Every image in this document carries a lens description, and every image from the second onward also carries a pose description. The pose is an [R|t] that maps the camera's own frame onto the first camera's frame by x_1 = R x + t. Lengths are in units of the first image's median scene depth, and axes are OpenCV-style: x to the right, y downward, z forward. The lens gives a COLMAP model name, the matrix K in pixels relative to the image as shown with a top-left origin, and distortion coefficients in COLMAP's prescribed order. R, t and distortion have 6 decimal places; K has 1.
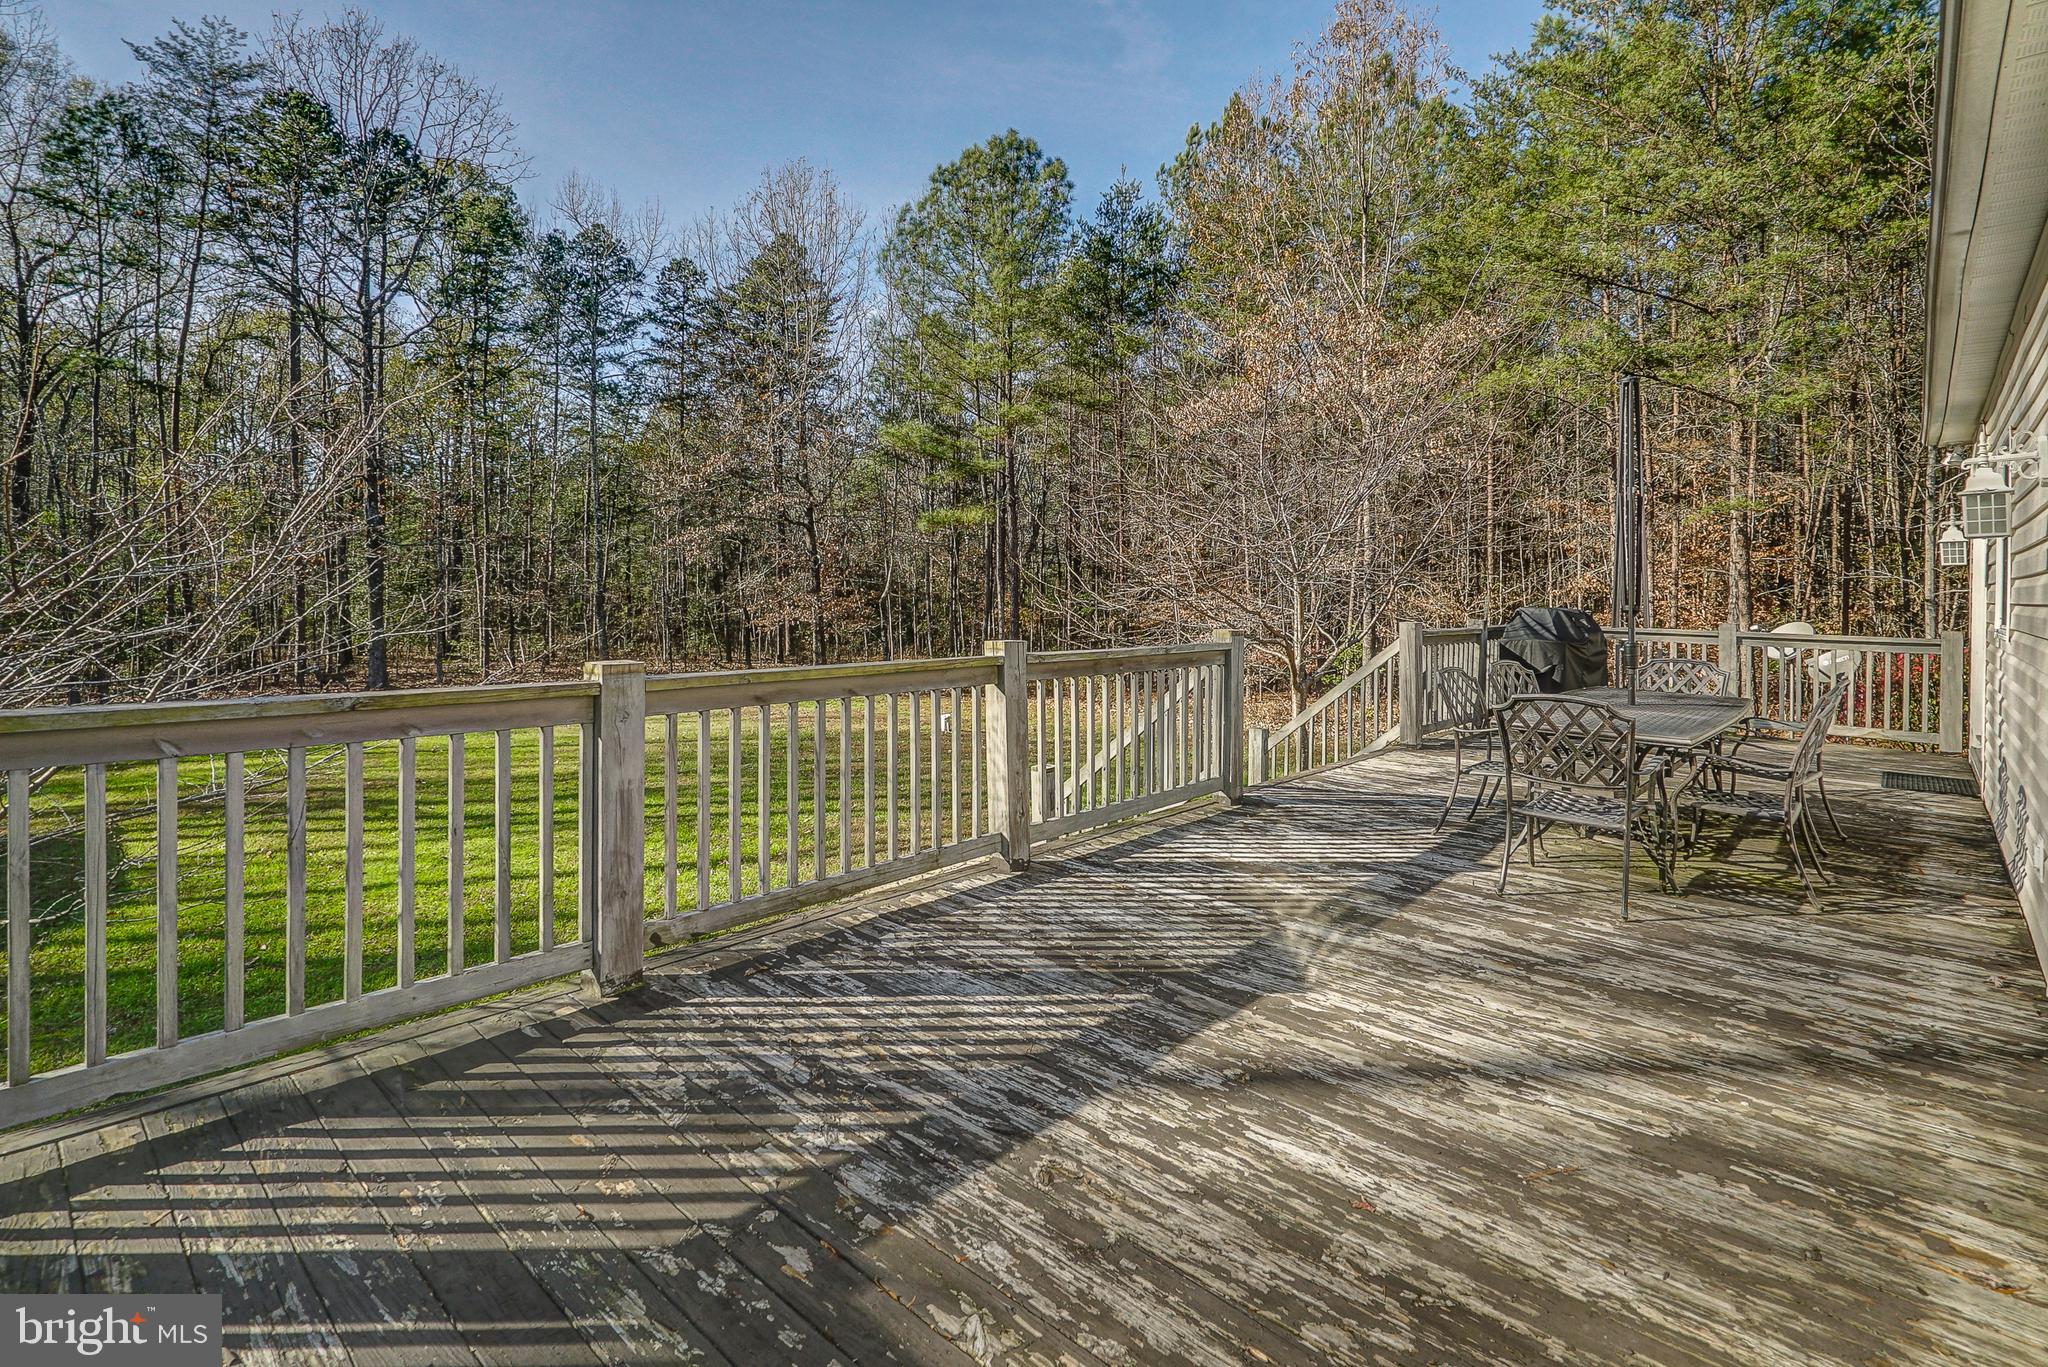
lens RADIAL K [[974.2, 0, 1022.6], [0, 974.2, 600.5], [0, 0, 1]] dist [-0.001152, 0.000053]
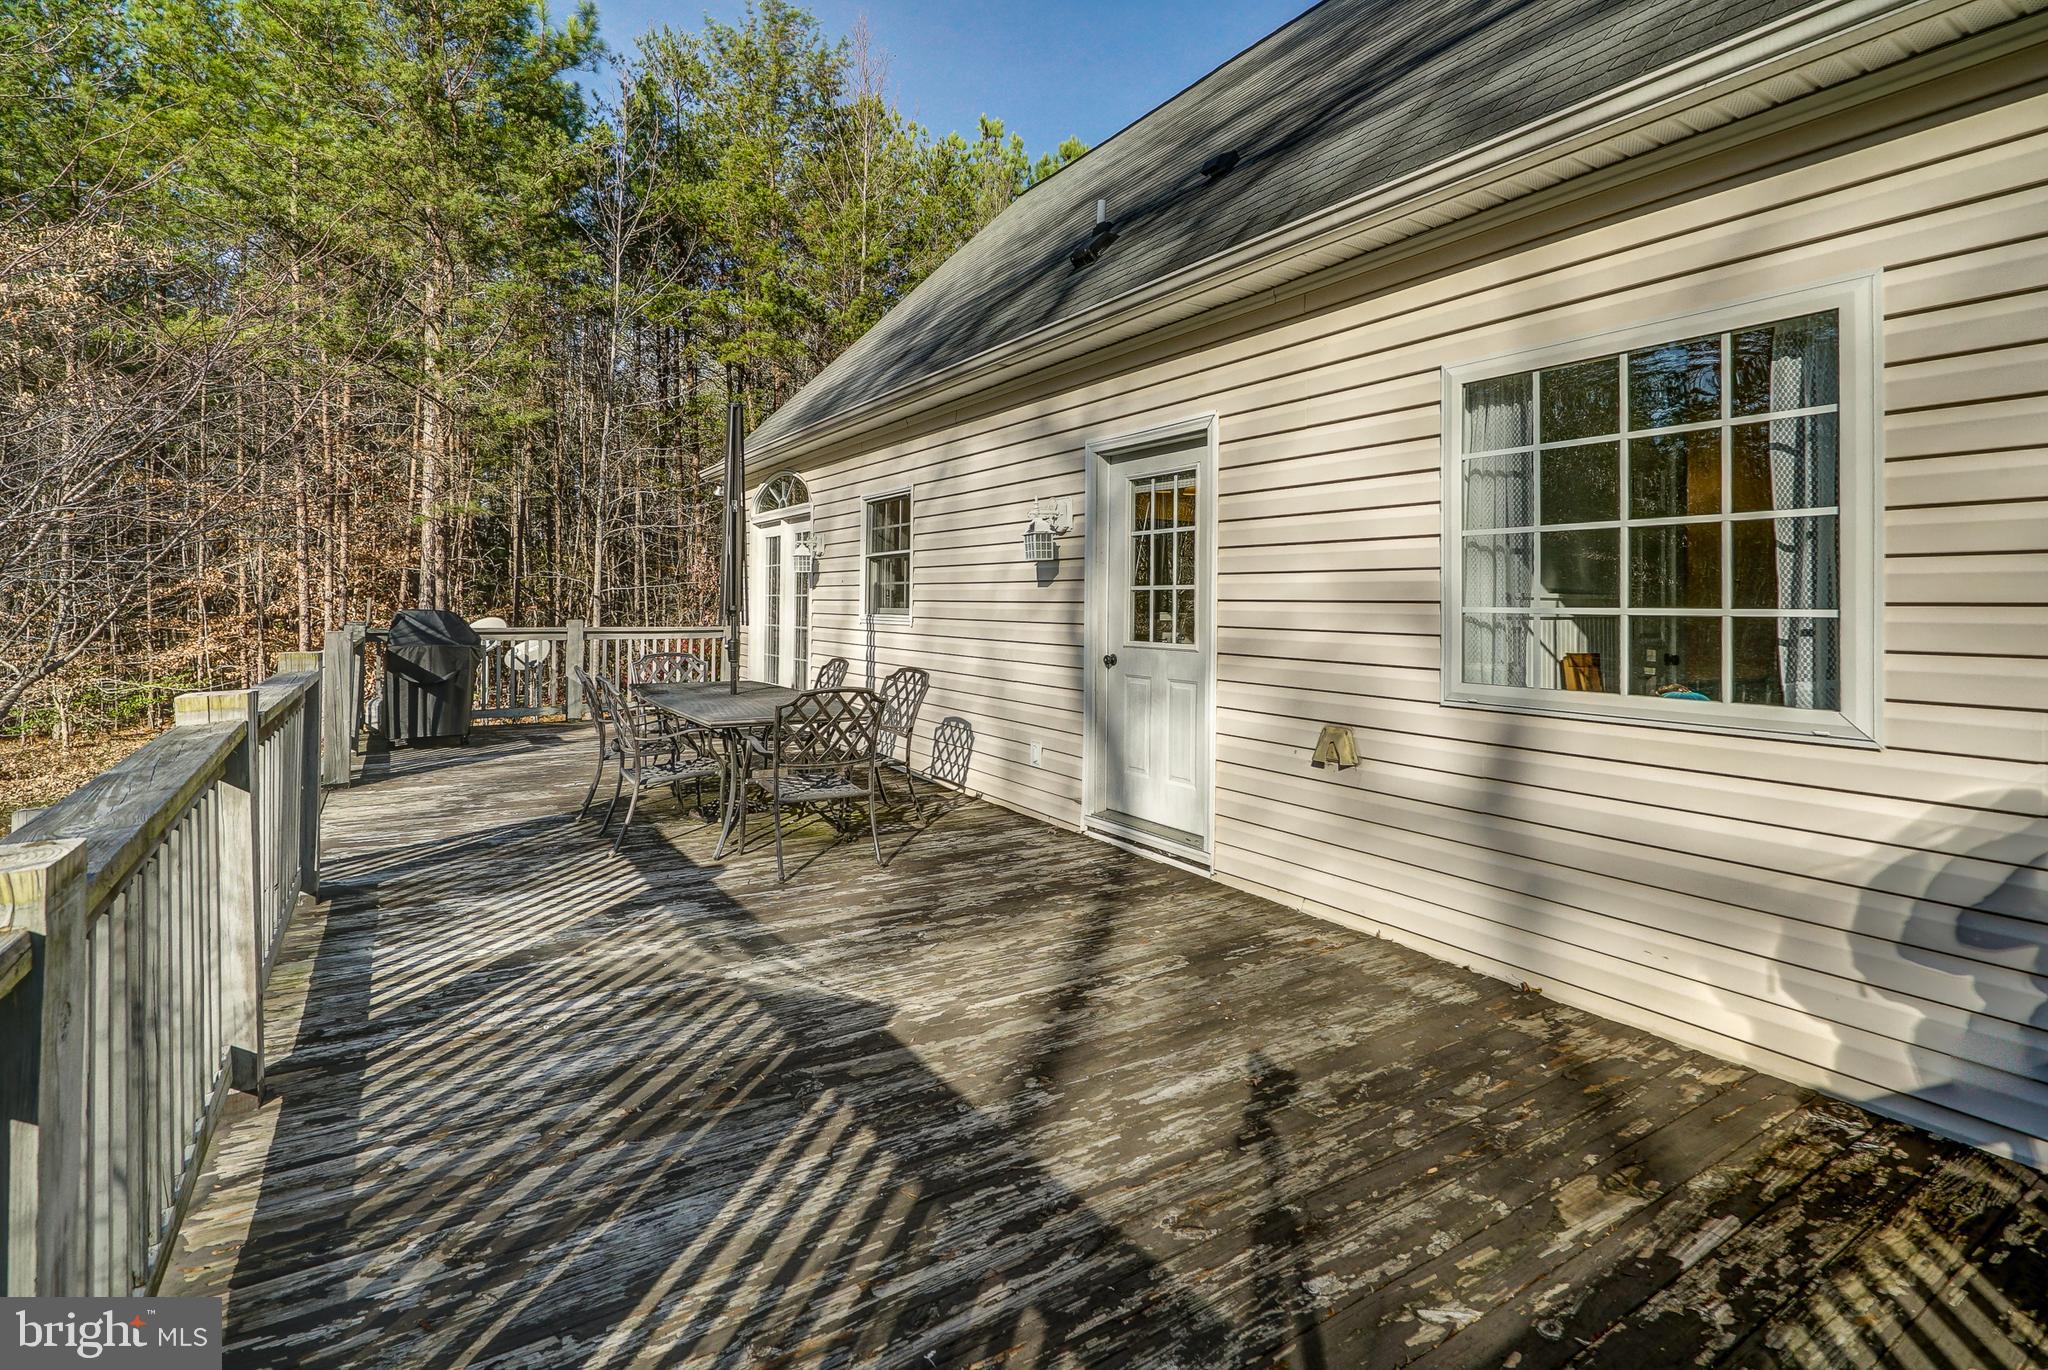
lens RADIAL K [[989.2, 0, 1024.1], [0, 989.2, 591.4], [0, 0, 1]] dist [0.000970, 0.000724]
pose [[0.261888, -0.004487, 0.965088, -0.666010], [0.008549, 0.999961, 0.002329, -0.021654], [-0.965061, 0.007641, 0.261916, 0.638352]]
